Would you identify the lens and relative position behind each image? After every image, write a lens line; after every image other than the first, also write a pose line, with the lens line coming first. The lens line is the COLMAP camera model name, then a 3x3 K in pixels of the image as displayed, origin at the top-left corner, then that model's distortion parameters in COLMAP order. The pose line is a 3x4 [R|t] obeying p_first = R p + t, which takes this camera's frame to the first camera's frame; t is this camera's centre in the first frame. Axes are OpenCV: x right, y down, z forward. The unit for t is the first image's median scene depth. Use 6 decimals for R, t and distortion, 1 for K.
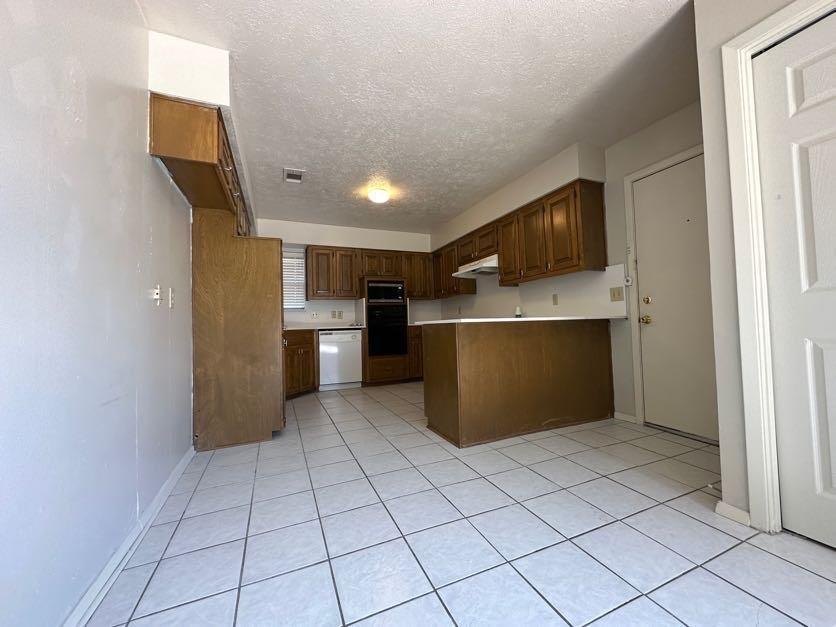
lens RADIAL K [[332.5, 0, 420.5], [0, 332.5, 312.0], [0, 0, 1]] dist [-0.002891, 0.000444]
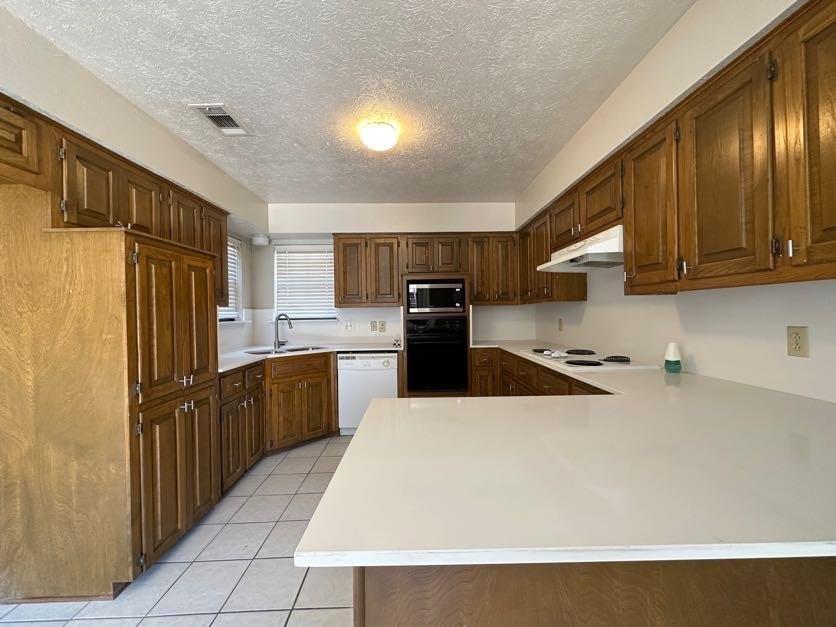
lens RADIAL K [[332.5, 0, 419.9], [0, 332.5, 312.2], [0, 0, 1]] dist [-0.002891, 0.000444]
pose [[0.925371, 0.016768, -0.378692, 0.149174], [0.001320, 0.998873, 0.047454, -0.075893], [0.379060, -0.044412, 0.924306, 0.467355]]
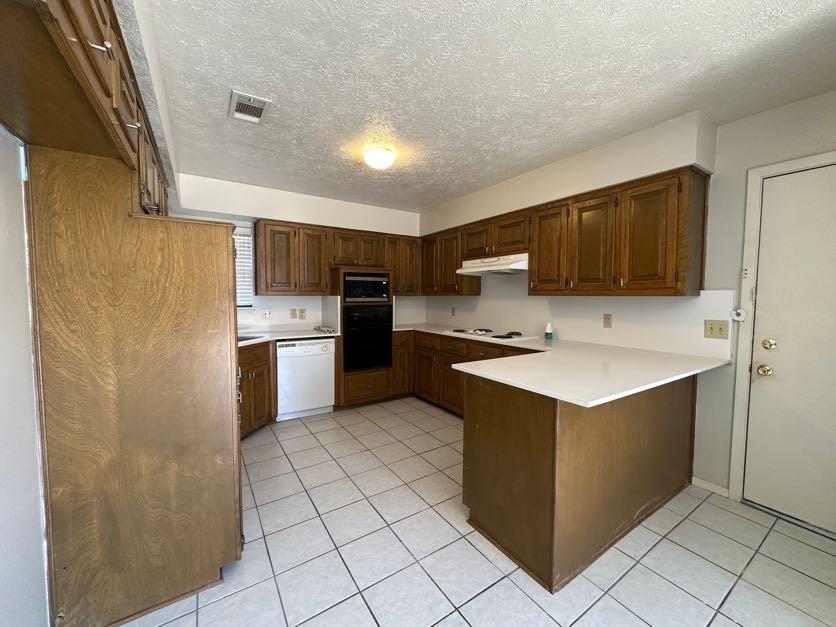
lens RADIAL K [[332.5, 0, 420.0], [0, 332.5, 312.4], [0, 0, 1]] dist [-0.002891, 0.000444]
pose [[0.984136, 0.025873, 0.175517, -0.146253], [-0.041365, 0.995506, 0.085188, -0.093234], [-0.172525, -0.091097, 0.980784, 0.279473]]
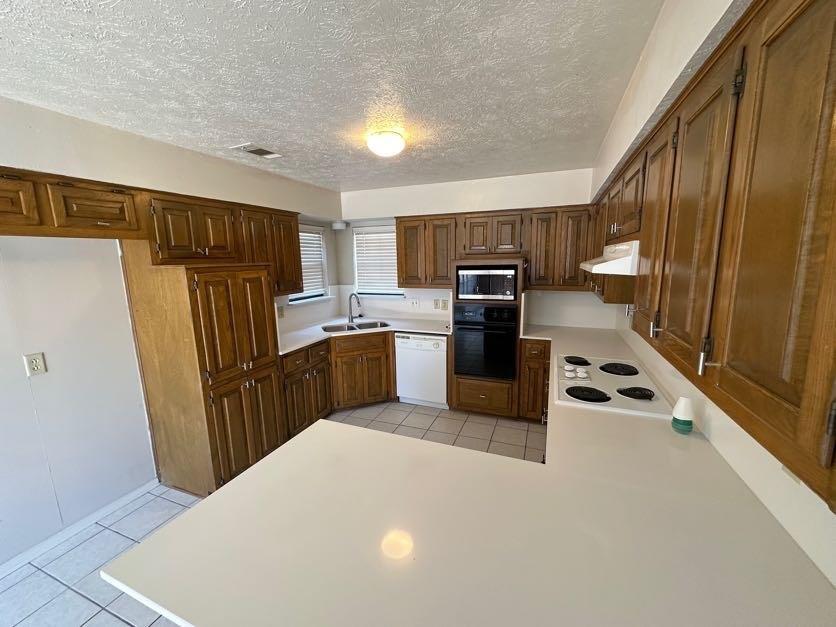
lens RADIAL K [[332.5, 0, 420.0], [0, 332.5, 311.3], [0, 0, 1]] dist [-0.002891, 0.000444]
pose [[0.708017, 0.132245, -0.693702, 0.323762], [0.022170, 0.977663, 0.209006, -0.180318], [0.705847, -0.163360, 0.689270, 0.577334]]
